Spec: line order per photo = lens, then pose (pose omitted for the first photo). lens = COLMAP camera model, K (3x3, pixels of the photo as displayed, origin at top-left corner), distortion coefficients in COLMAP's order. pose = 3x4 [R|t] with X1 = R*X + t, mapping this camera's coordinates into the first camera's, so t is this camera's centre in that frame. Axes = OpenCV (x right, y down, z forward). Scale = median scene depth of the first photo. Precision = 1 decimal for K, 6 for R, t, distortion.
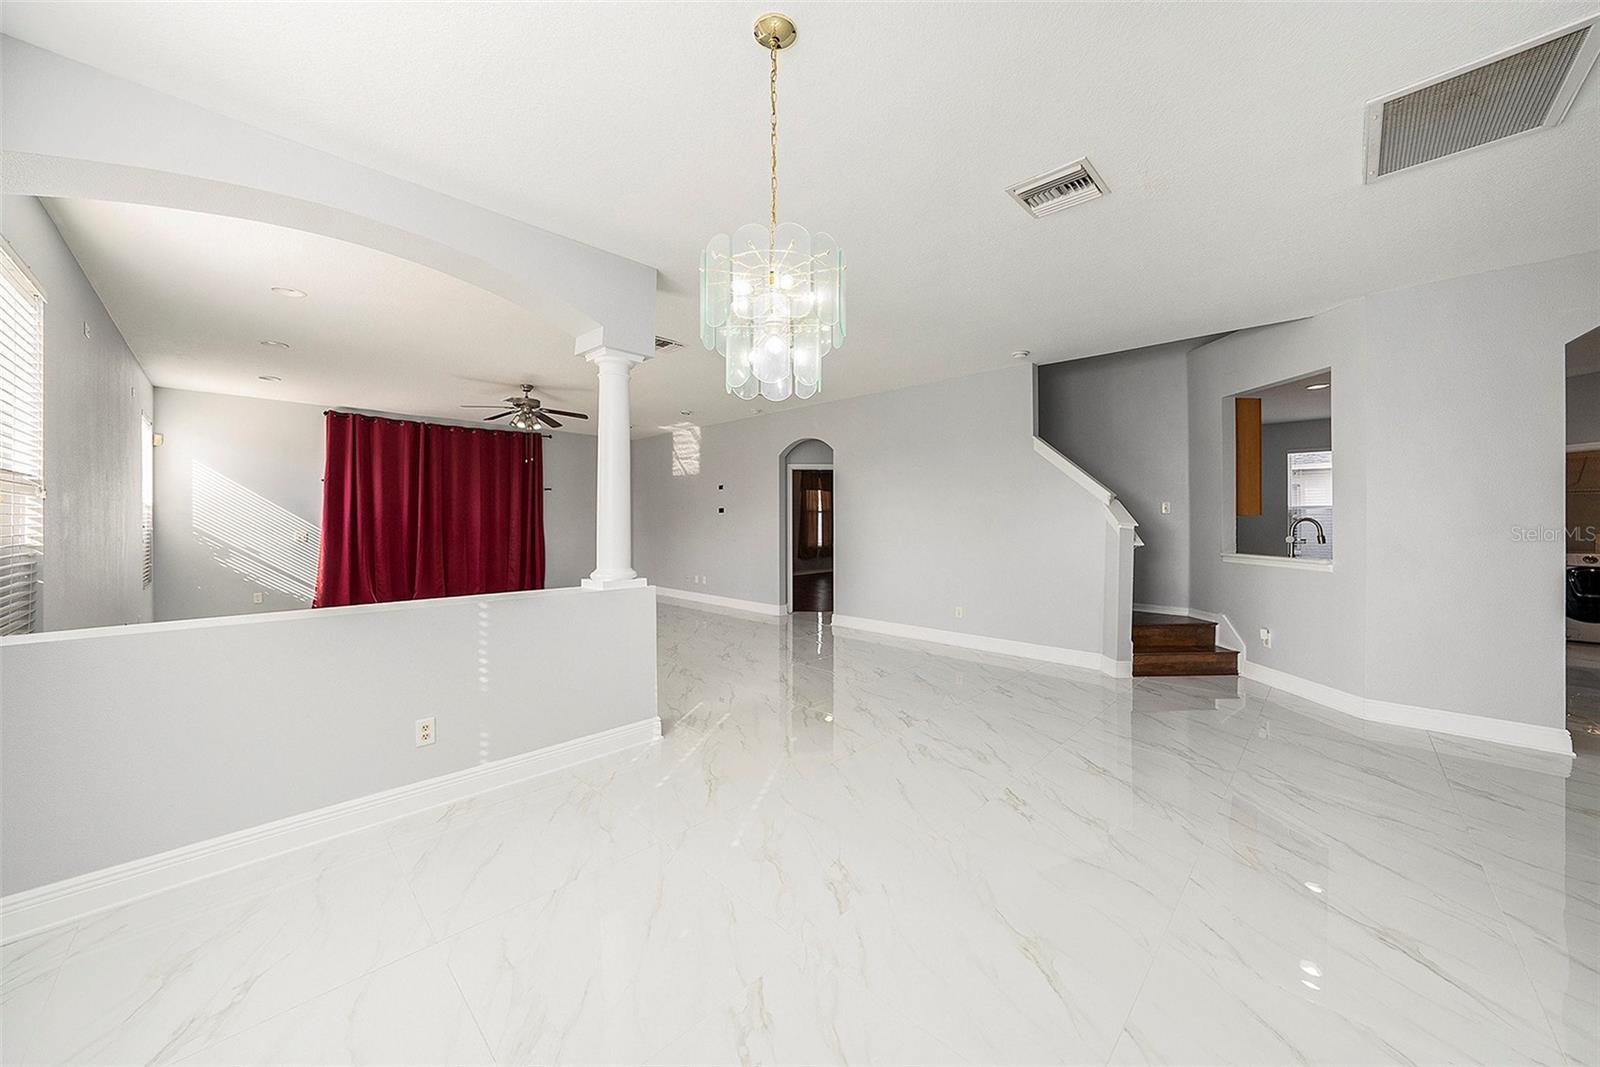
lens RADIAL K [[569.3, 0, 808.5], [0, 569.3, 523.8], [0, 0, 1]] dist [-0.030138, 0.007542]
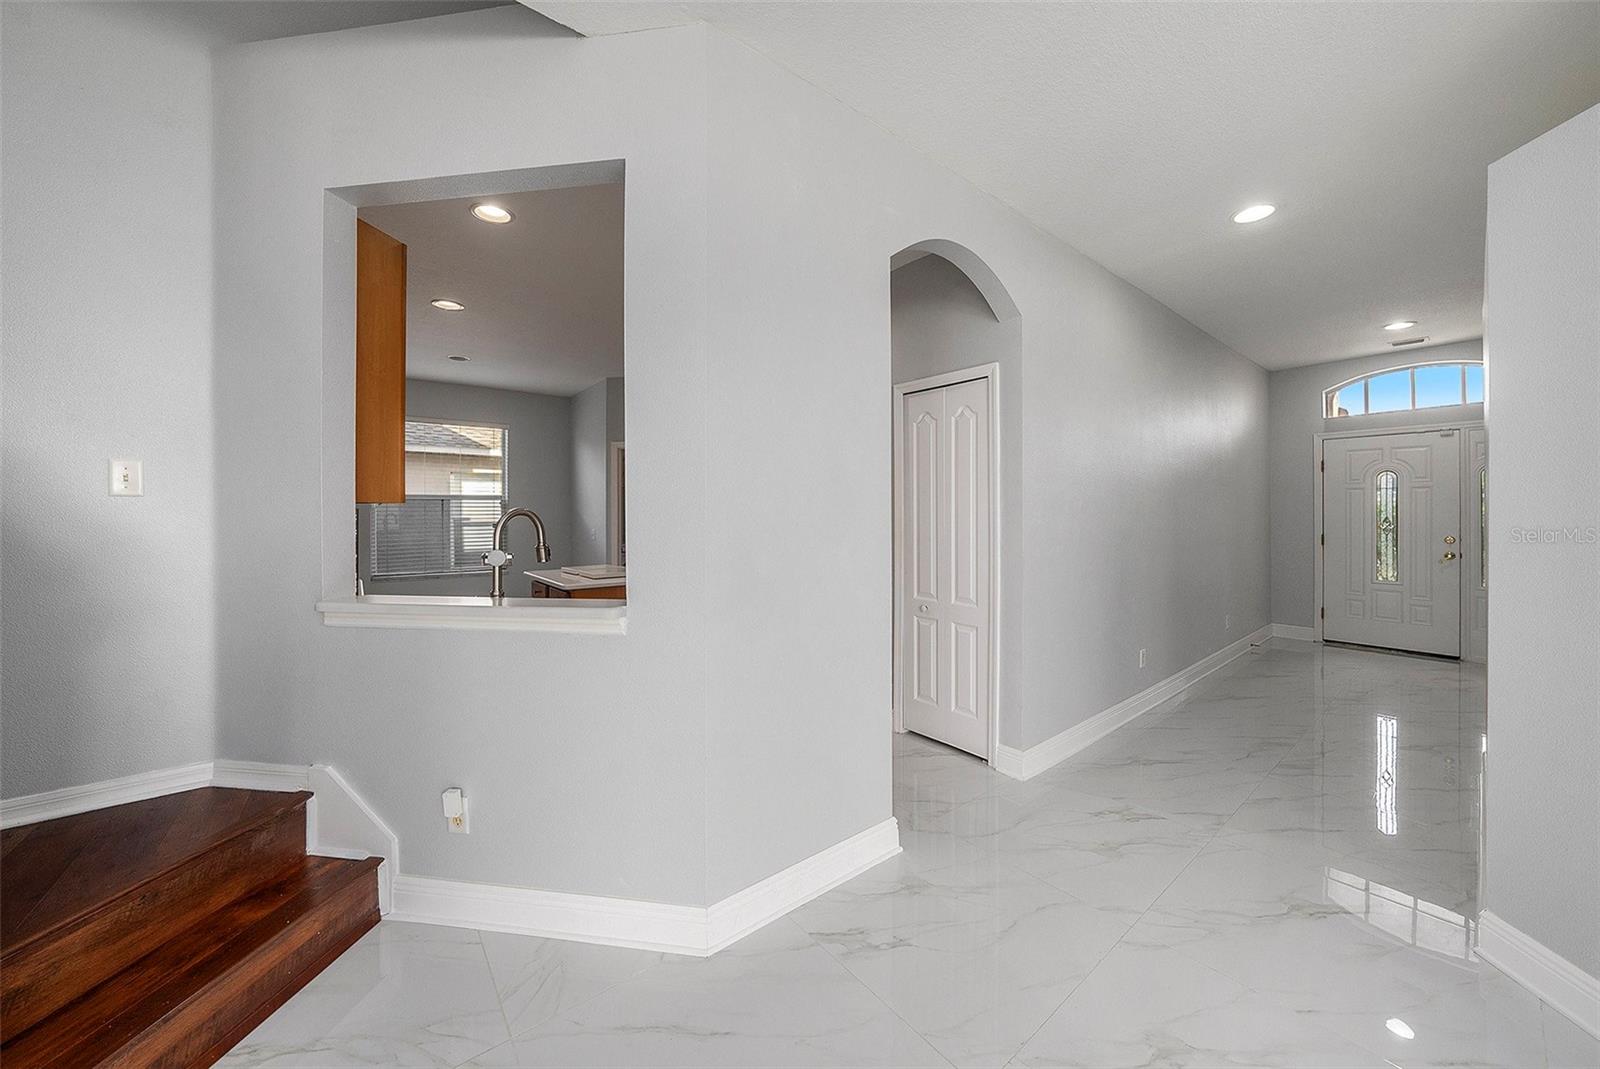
lens RADIAL K [[564.3, 0, 802.2], [0, 564.3, 508.8], [0, 0, 1]] dist [-0.027068, 0.005596]
pose [[0.150786, -0.003180, 0.988561, 0.385699], [0.011542, 0.999932, 0.001456, -0.005849], [-0.988499, 0.011191, 0.150813, 0.575242]]
